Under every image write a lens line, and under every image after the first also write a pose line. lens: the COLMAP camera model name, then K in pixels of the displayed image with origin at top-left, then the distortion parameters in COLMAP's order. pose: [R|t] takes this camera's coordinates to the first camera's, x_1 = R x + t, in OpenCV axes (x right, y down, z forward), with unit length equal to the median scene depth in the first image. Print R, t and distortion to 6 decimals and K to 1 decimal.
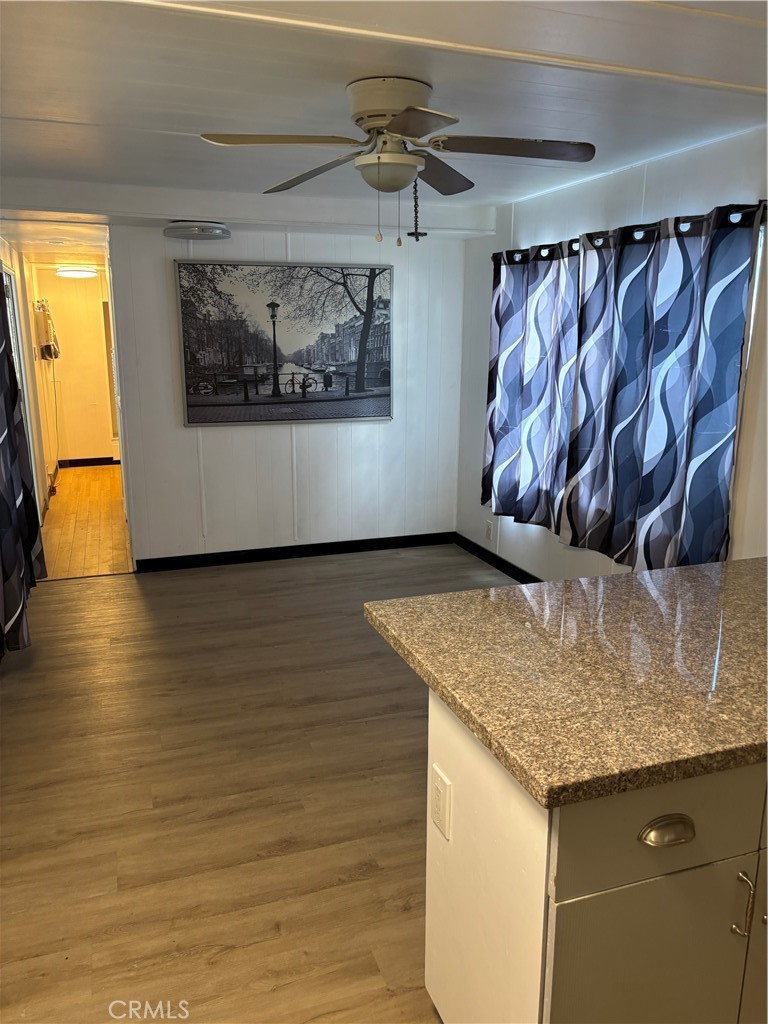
lens RADIAL K [[776.8, 0, 384.0], [0, 776.8, 512.0], [0, 0, 1]] dist [0.079216, -0.088871]
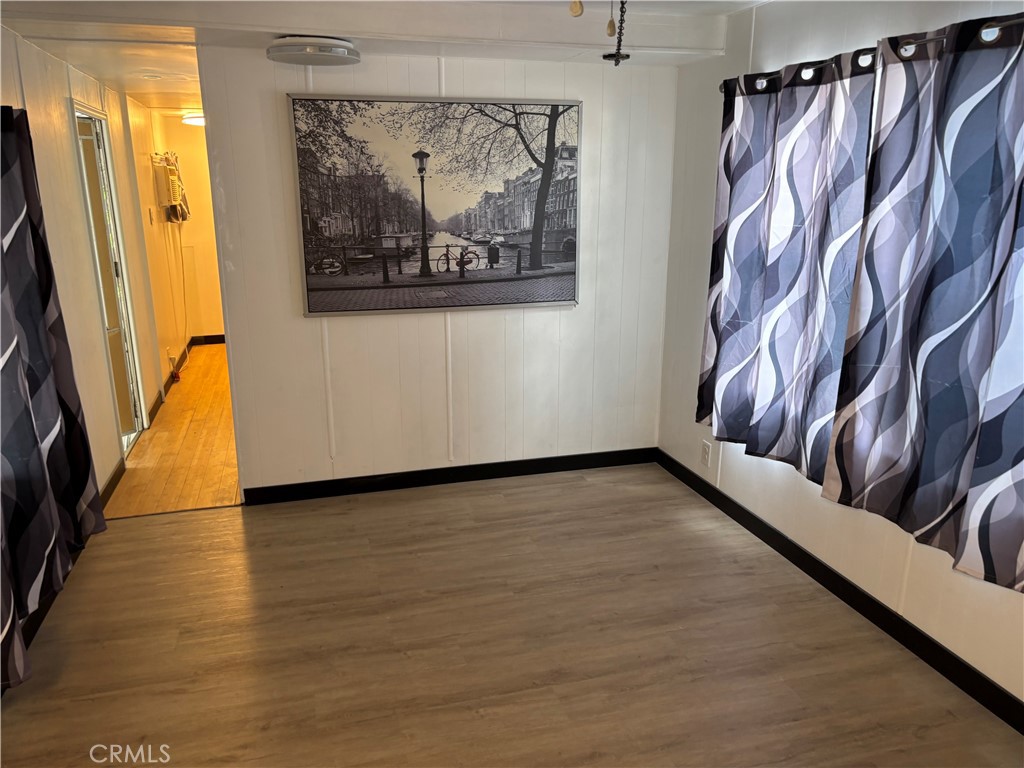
lens RADIAL K [[778.5, 0, 515.4], [0, 778.5, 396.2], [0, 0, 1]] dist [0.031689, 0.004091]
pose [[0.998374, 0.011645, -0.055799, -0.007514], [-0.009557, 0.999249, 0.037543, -0.064512], [0.056194, -0.036948, 0.997736, 0.257386]]
